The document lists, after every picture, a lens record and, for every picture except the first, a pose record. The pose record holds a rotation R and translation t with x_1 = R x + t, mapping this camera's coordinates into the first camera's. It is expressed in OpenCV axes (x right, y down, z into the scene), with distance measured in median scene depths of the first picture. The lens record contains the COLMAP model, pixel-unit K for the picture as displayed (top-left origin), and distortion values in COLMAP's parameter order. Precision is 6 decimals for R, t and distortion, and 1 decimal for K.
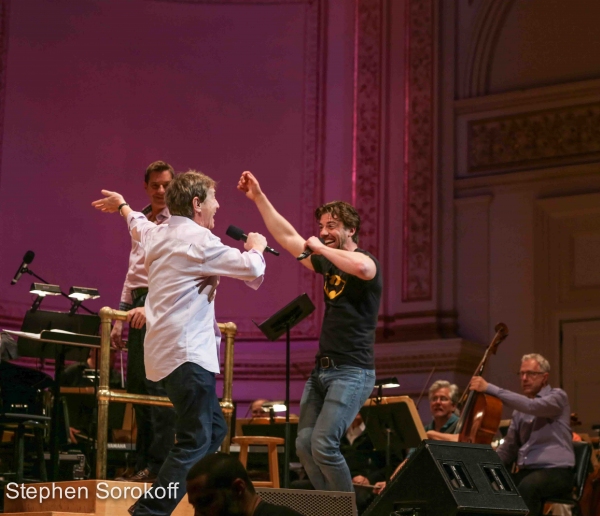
lens RADIAL K [[1743.5, 0, 380.4], [0, 1743.5, 257.6], [0, 0, 1]] dist [-0.048466, -0.385885]
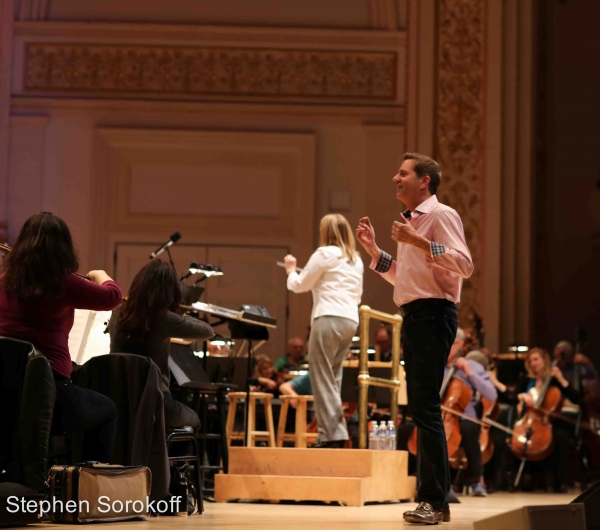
lens RADIAL K [[1788.2, 0, 407.0], [0, 1788.2, 265.8], [0, 0, 1]] dist [-0.142977, -0.402496]
pose [[0.809555, 0.059082, 0.584064, -0.379181], [-0.113800, 0.991844, 0.057404, -0.032524], [-0.575909, -0.112938, 0.809675, -0.007365]]
